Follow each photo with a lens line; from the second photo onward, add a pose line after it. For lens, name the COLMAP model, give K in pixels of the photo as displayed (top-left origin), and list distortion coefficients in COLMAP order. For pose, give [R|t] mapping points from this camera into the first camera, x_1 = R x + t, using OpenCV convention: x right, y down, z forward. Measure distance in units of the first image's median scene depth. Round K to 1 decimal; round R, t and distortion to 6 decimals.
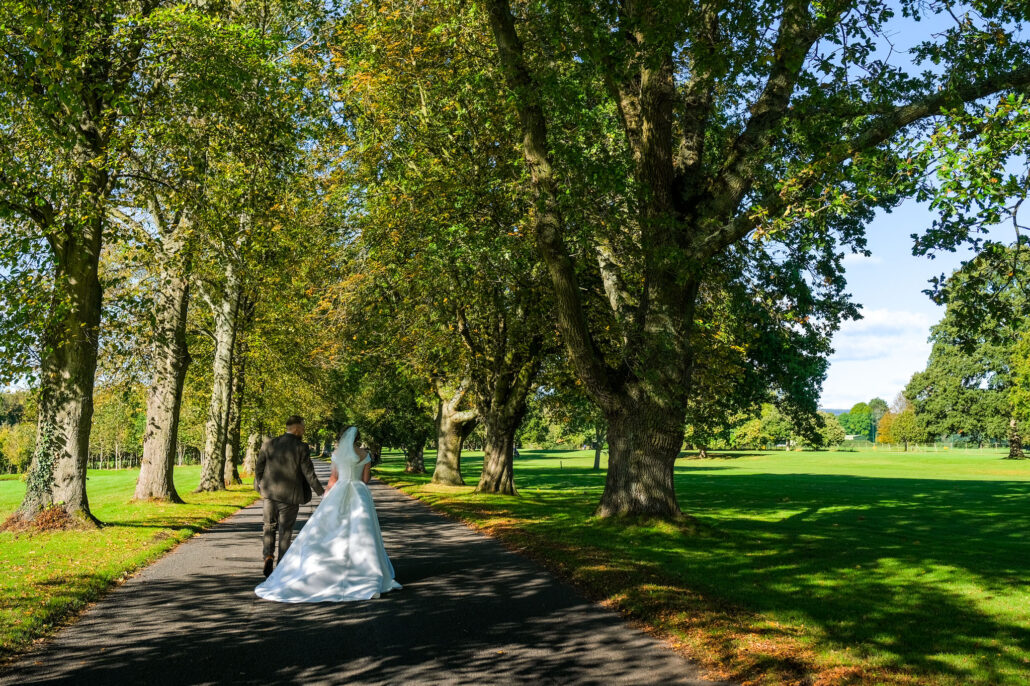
lens RADIAL K [[1130.7, 0, 515.0], [0, 1130.7, 343.0], [0, 0, 1]] dist [-0.009900, 0.003159]
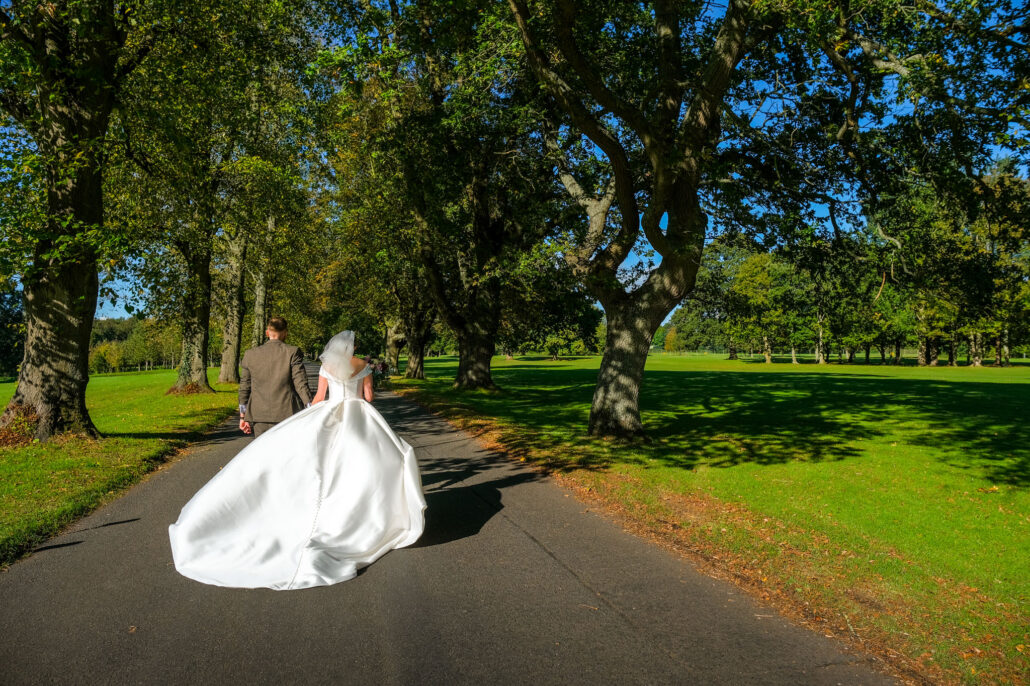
lens RADIAL K [[709.7, 0, 515.0], [0, 709.7, 343.0], [0, 0, 1]] dist [-0.030350, 0.002026]
pose [[0.994475, -0.002810, 0.104934, 0.026885], [-0.005222, 0.997080, 0.076186, -0.016269], [-0.104842, -0.076313, 0.991557, -0.178117]]
